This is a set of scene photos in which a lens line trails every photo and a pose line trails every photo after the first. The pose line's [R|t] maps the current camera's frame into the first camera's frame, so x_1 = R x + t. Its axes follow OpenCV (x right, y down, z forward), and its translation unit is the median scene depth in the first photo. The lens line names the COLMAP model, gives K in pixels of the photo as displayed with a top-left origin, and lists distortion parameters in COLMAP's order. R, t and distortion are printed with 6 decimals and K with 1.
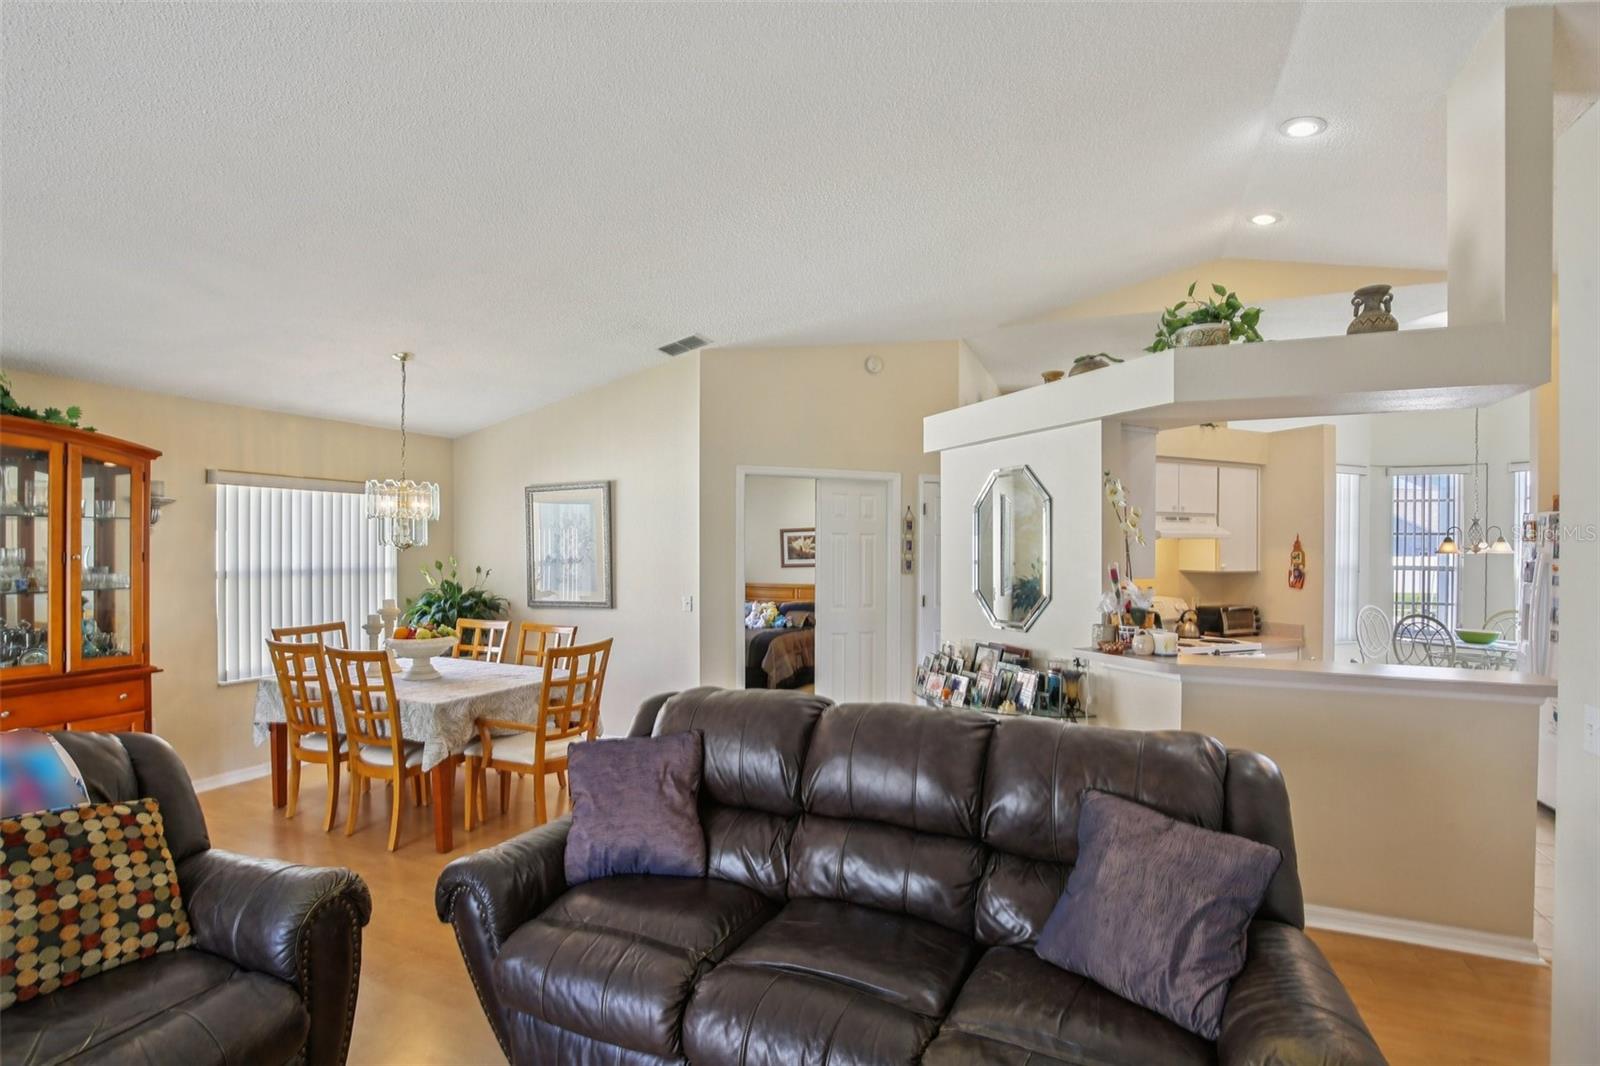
lens RADIAL K [[714.5, 0, 835.7], [0, 714.5, 528.4], [0, 0, 1]] dist [-0.014282, -0.000027]
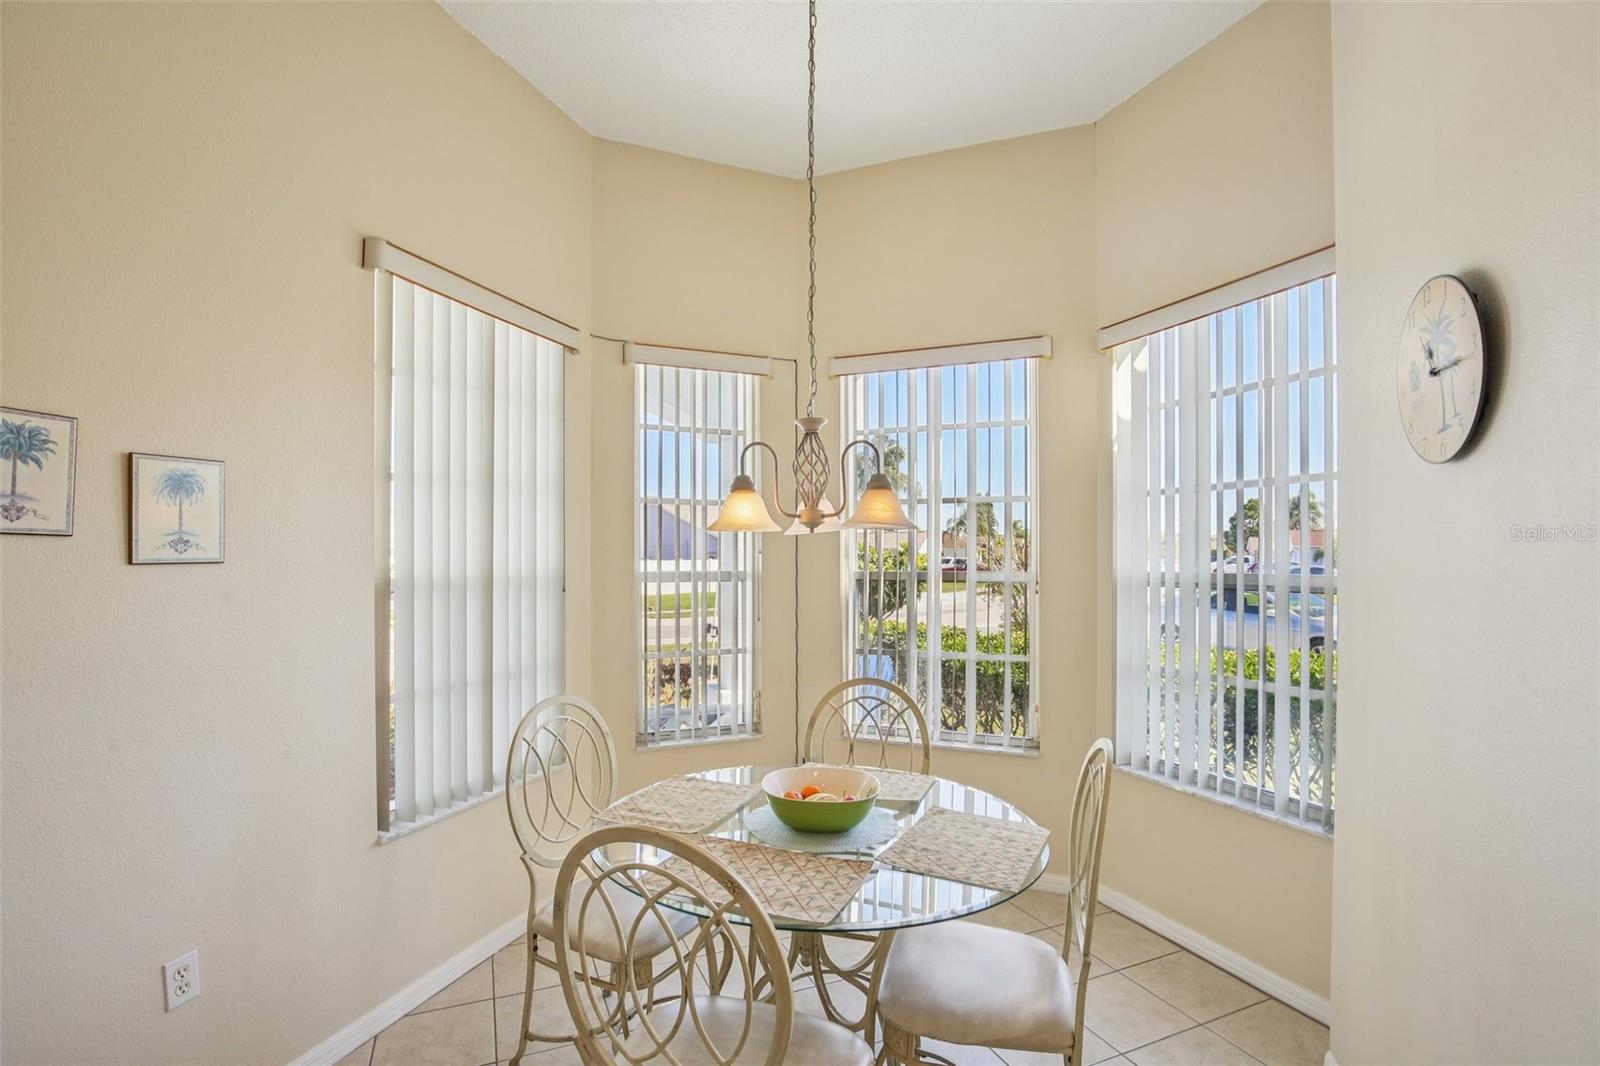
lens RADIAL K [[749.1, 0, 793.7], [0, 749.1, 550.7], [0, 0, 1]] dist [-0.022979, 0.000606]
pose [[0.703715, -0.007146, 0.710446, 0.768998], [0.001160, 0.999960, 0.008910, 0.046822], [-0.710481, -0.005446, 0.703695, 0.890751]]
